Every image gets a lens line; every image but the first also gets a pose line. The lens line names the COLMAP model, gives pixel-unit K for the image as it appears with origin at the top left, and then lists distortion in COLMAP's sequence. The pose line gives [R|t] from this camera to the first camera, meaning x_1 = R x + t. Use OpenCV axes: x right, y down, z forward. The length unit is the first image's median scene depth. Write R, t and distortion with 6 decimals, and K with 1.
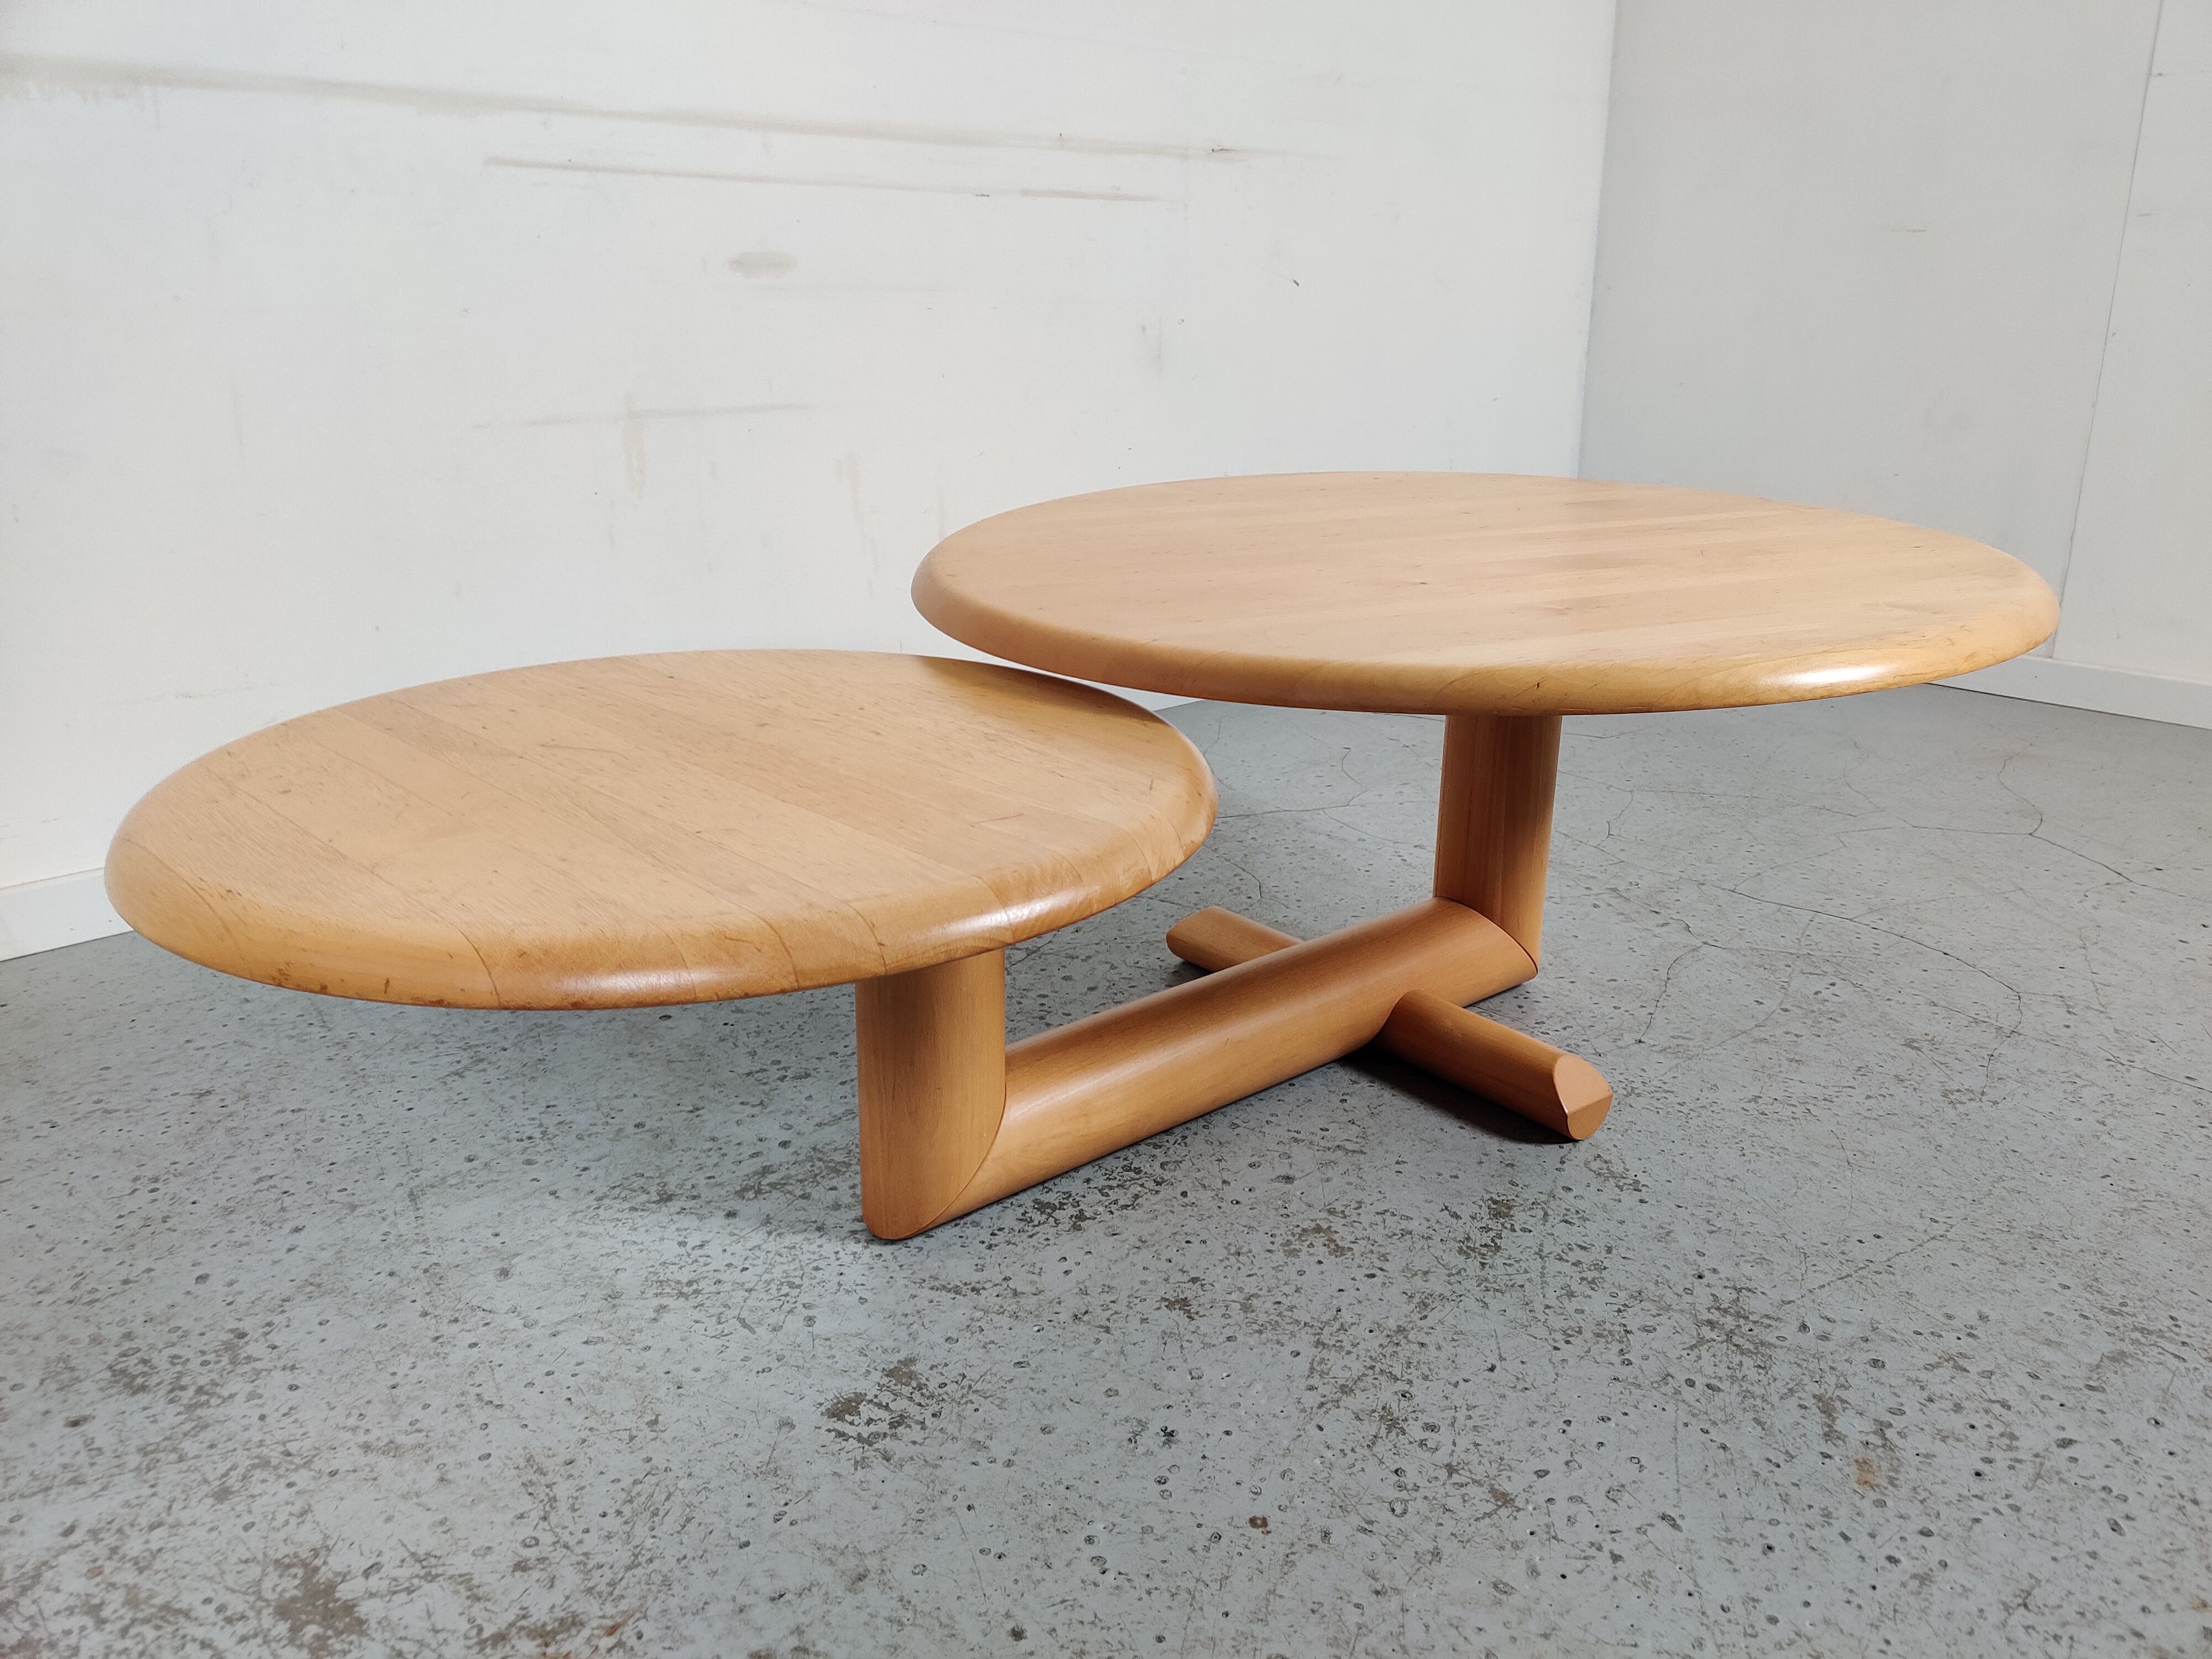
lens RADIAL K [[1669.6, 0, 1137.8], [0, 1669.6, 818.0], [0, 0, 1]] dist [0.041087, -0.029462]
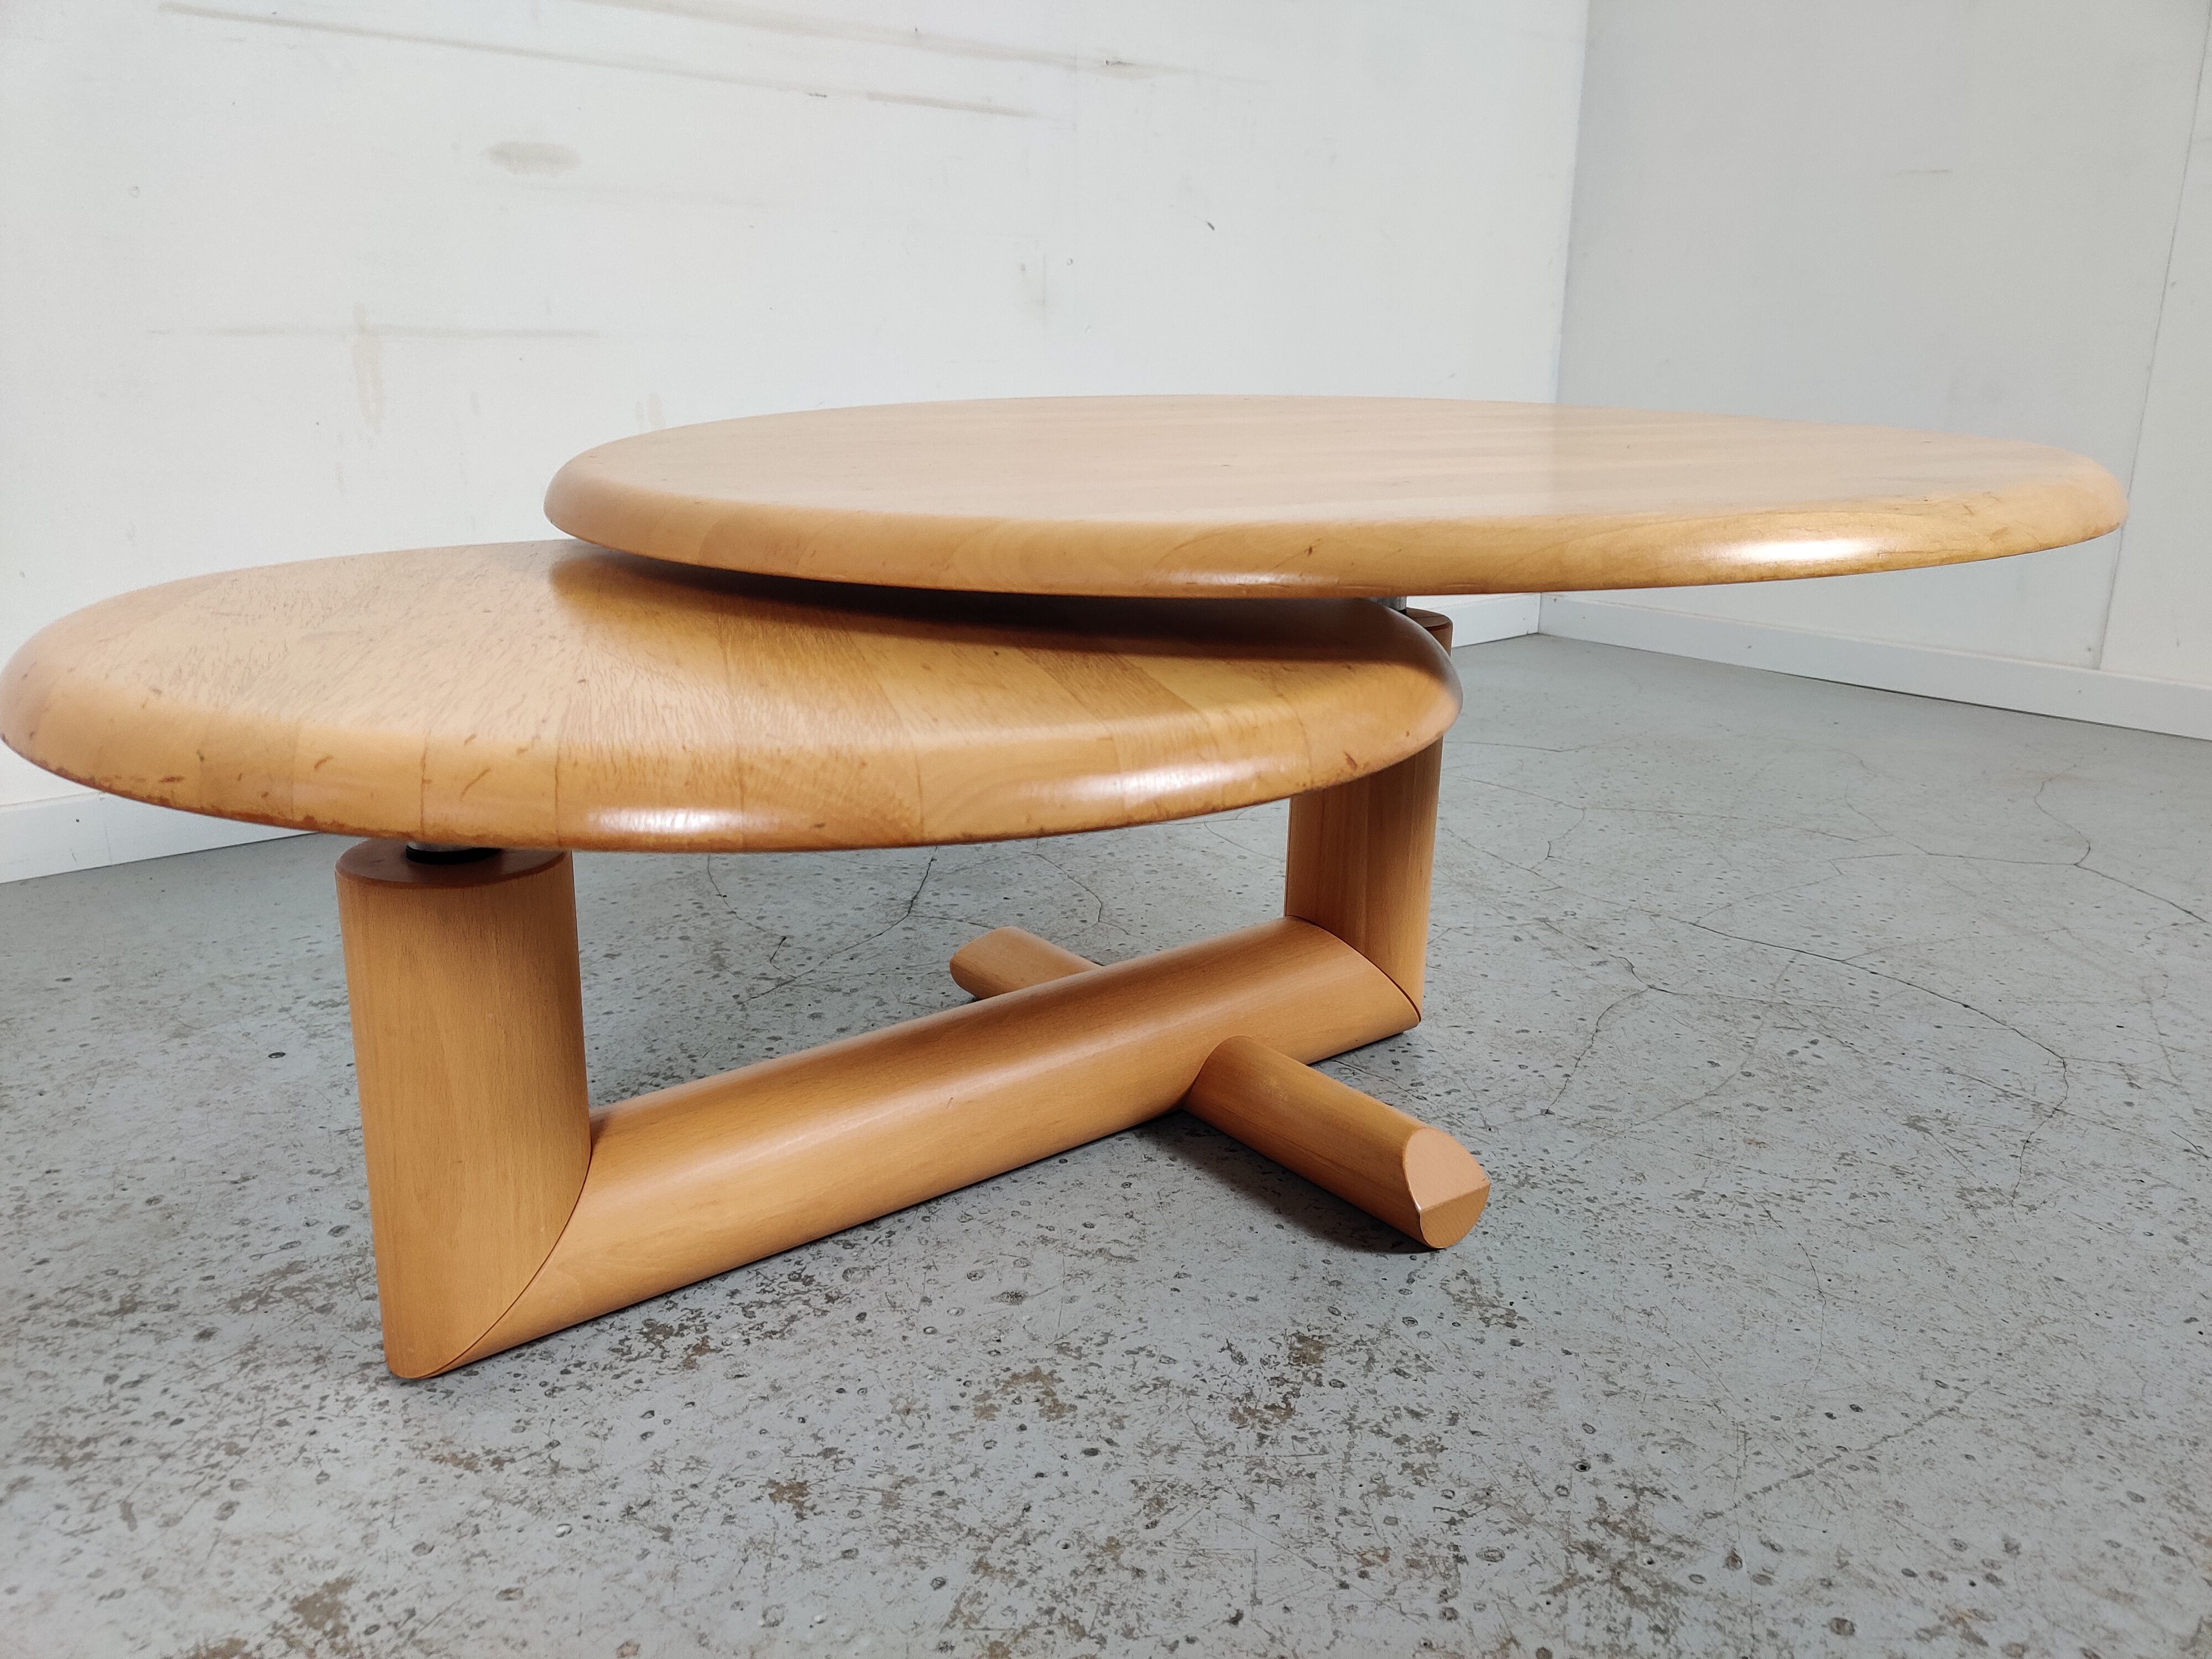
lens RADIAL K [[1669.6, 0, 1103.9], [0, 1669.6, 840.4], [0, 0, 1]] dist [0.041087, -0.029462]
pose [[0.999408, 0.015632, -0.030651, 0.162156], [-0.016322, 0.999616, -0.022372, 0.042572], [0.030289, 0.022859, 0.999280, 0.323227]]
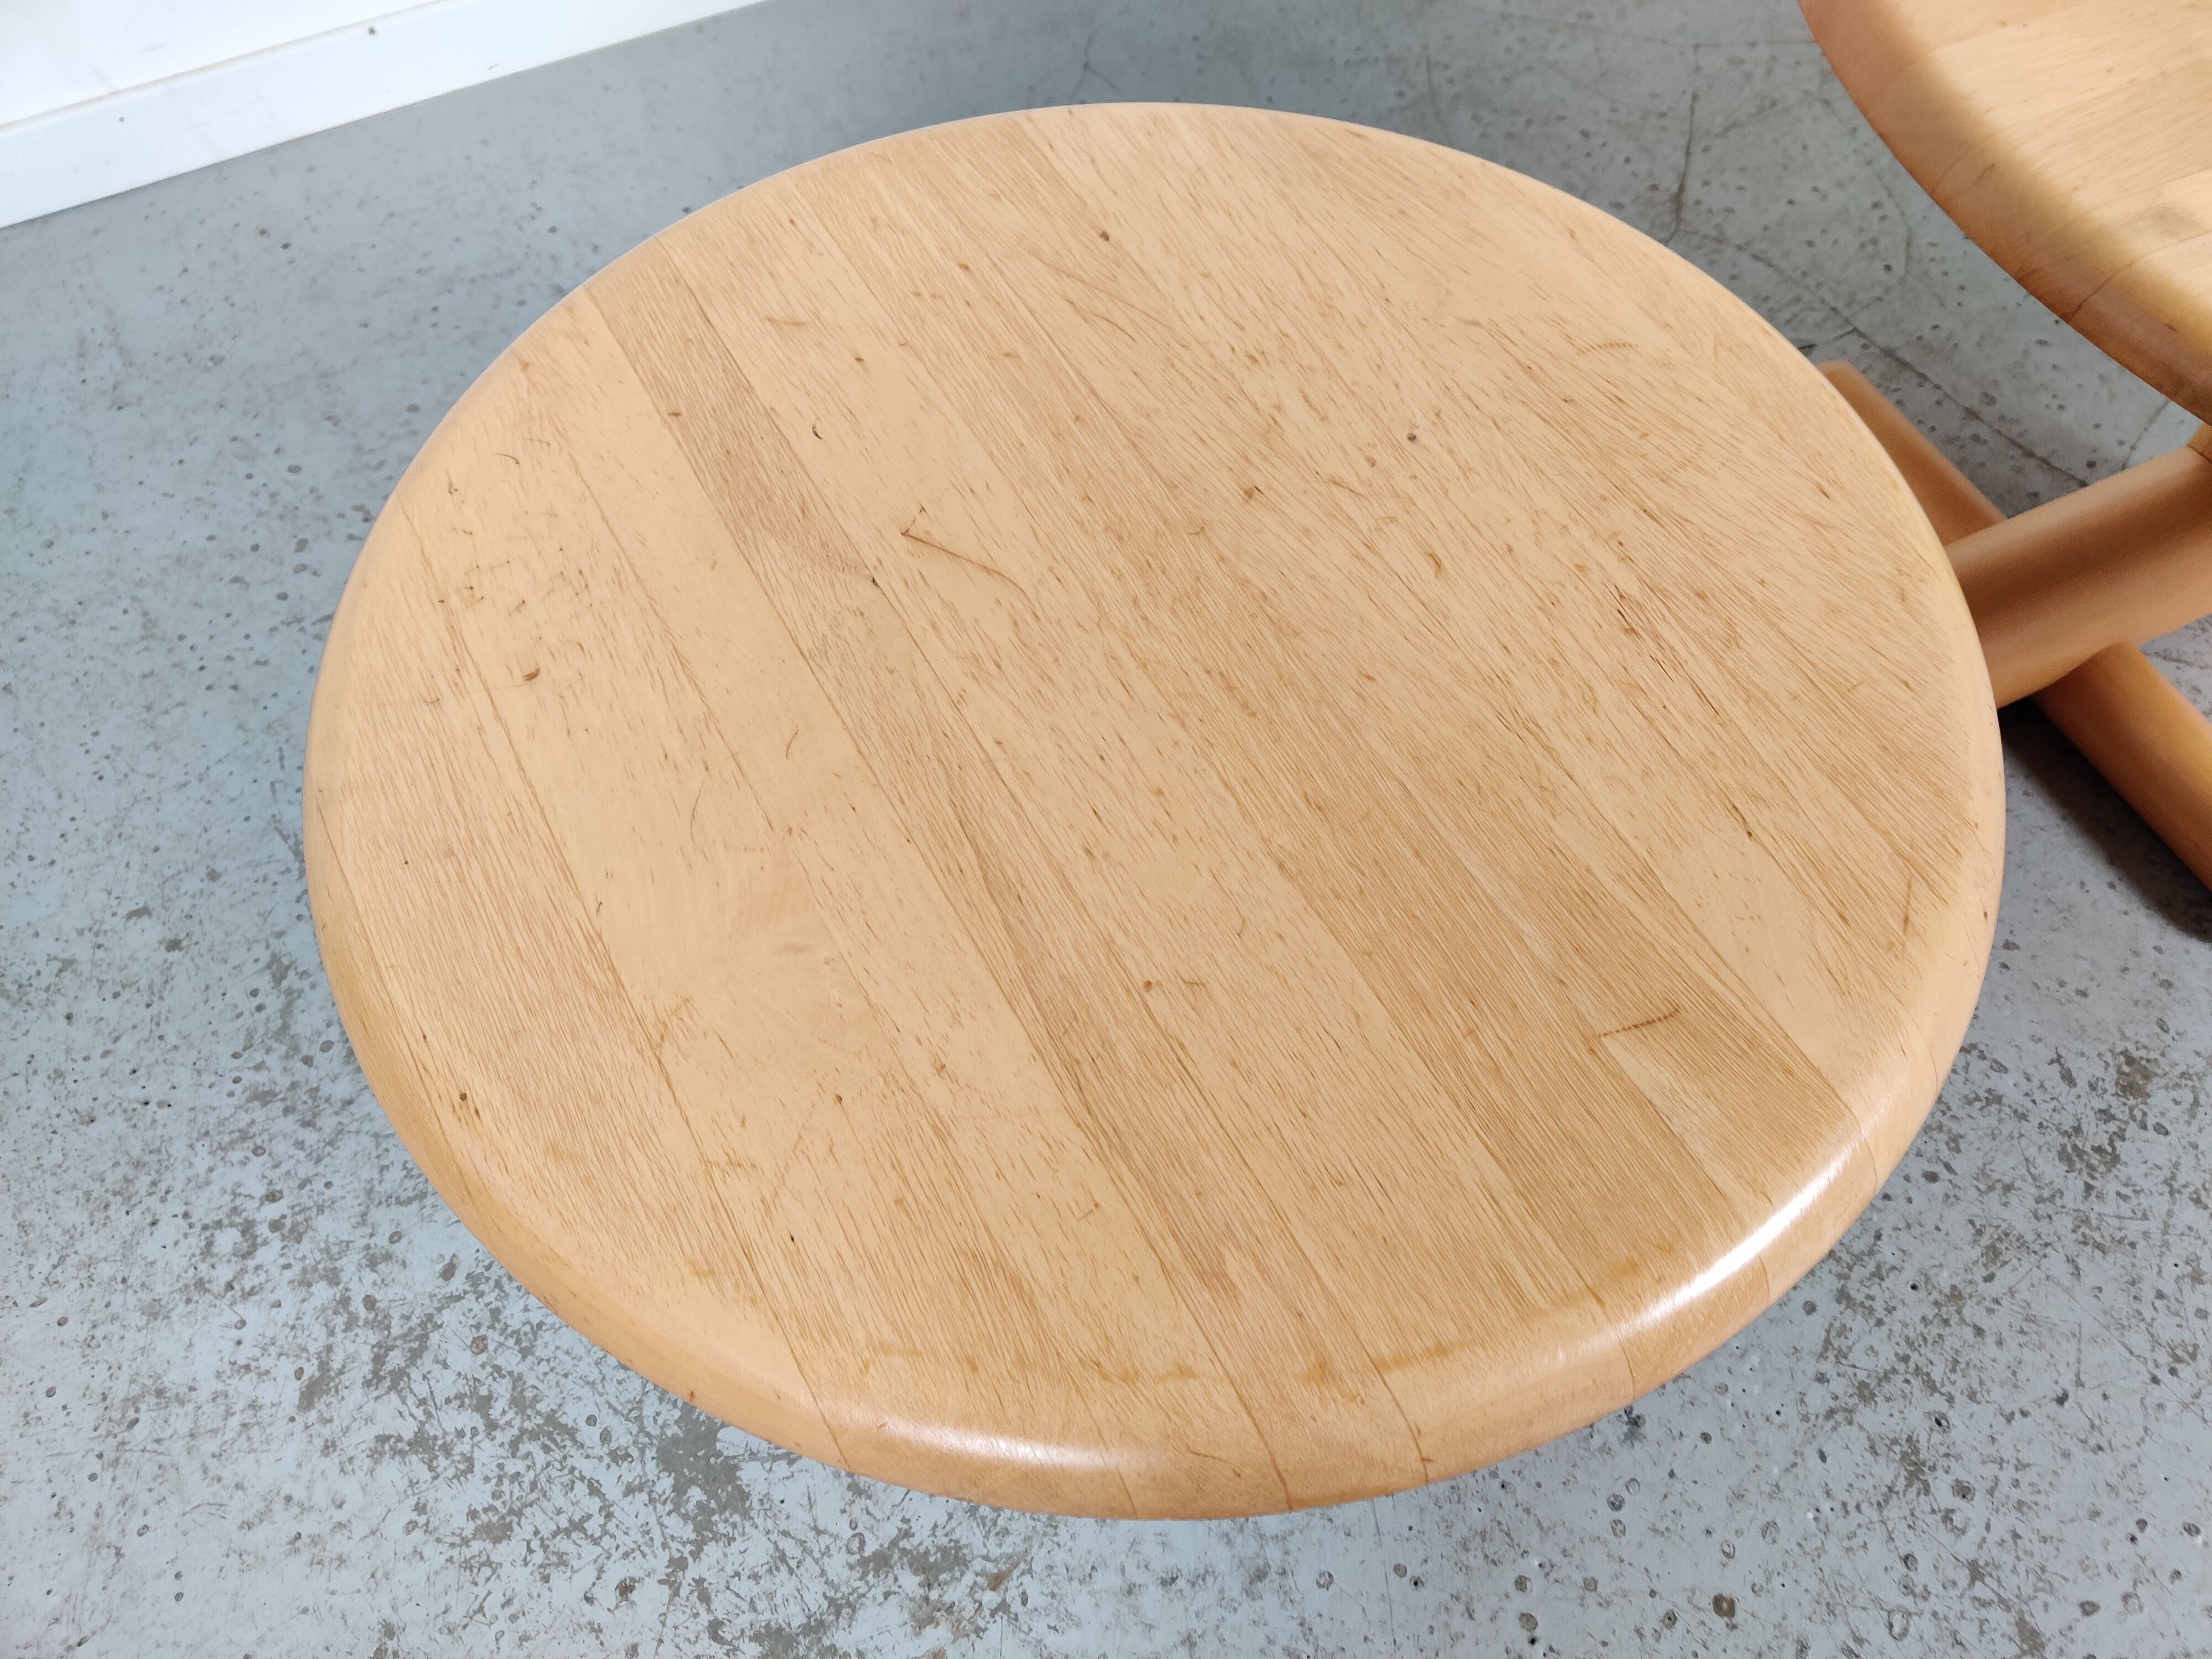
lens RADIAL K [[1669.6, 0, 1146.6], [0, 1669.6, 823.6], [0, 0, 1]] dist [0.041087, -0.029462]
pose [[0.969821, 0.207372, -0.128231, -0.148601], [-0.075736, 0.756138, 0.650015, -0.332650], [0.231755, -0.620686, 0.749025, 0.436846]]
